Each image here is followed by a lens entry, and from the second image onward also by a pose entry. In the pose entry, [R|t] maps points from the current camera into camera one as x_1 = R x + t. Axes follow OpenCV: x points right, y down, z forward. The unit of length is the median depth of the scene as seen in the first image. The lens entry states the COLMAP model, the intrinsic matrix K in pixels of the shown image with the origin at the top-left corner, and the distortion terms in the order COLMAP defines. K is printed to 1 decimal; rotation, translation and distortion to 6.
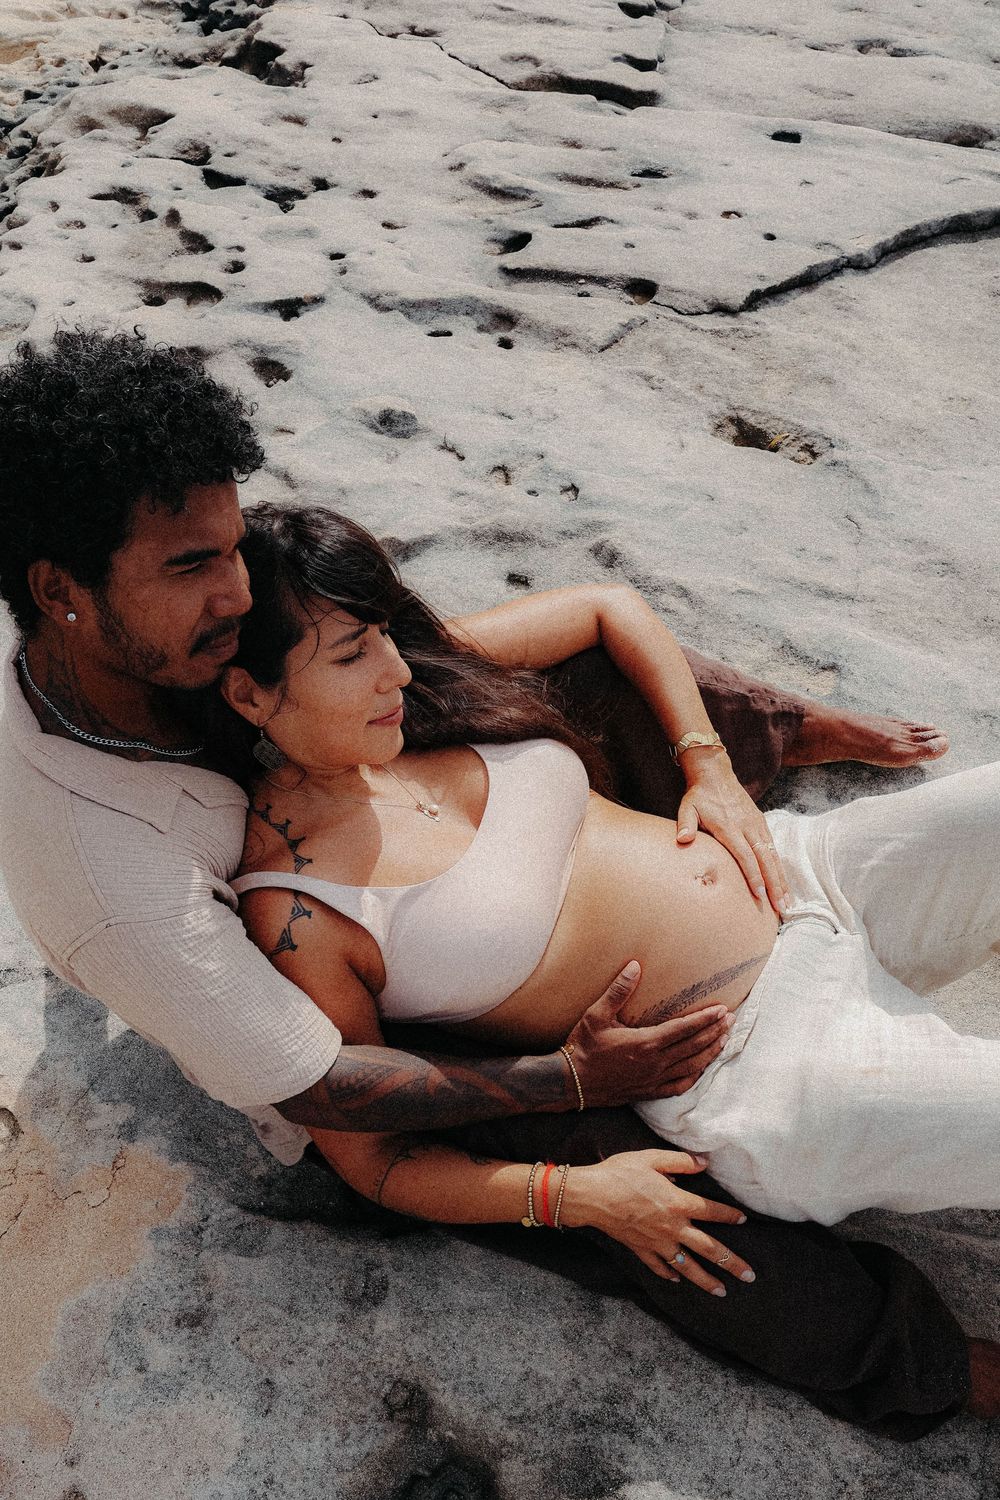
lens RADIAL K [[1267.3, 0, 500.0], [0, 1267.3, 750.0], [0, 0, 1]] dist [-0.159825, 0.139847]
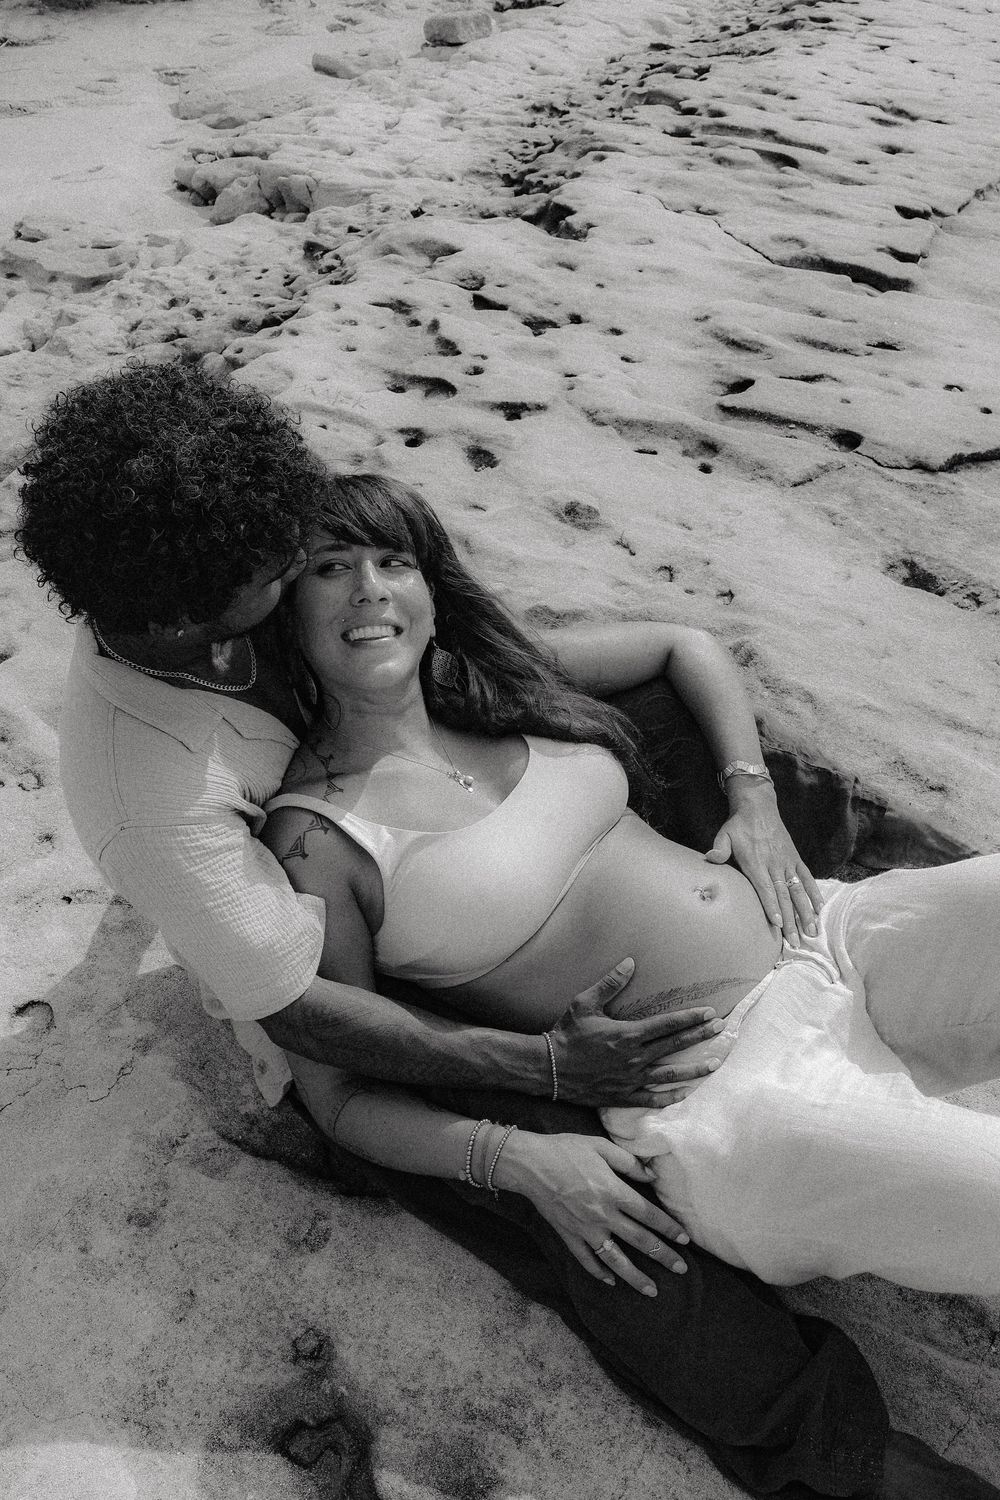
lens RADIAL K [[1267.3, 0, 500.0], [0, 1267.3, 750.0], [0, 0, 1]] dist [-0.159825, 0.139847]
pose [[0.962706, 0.173968, -0.207200, 0.101611], [-0.204178, 0.969644, -0.134541, 0.085118], [0.177505, 0.171829, 0.969003, -0.014454]]
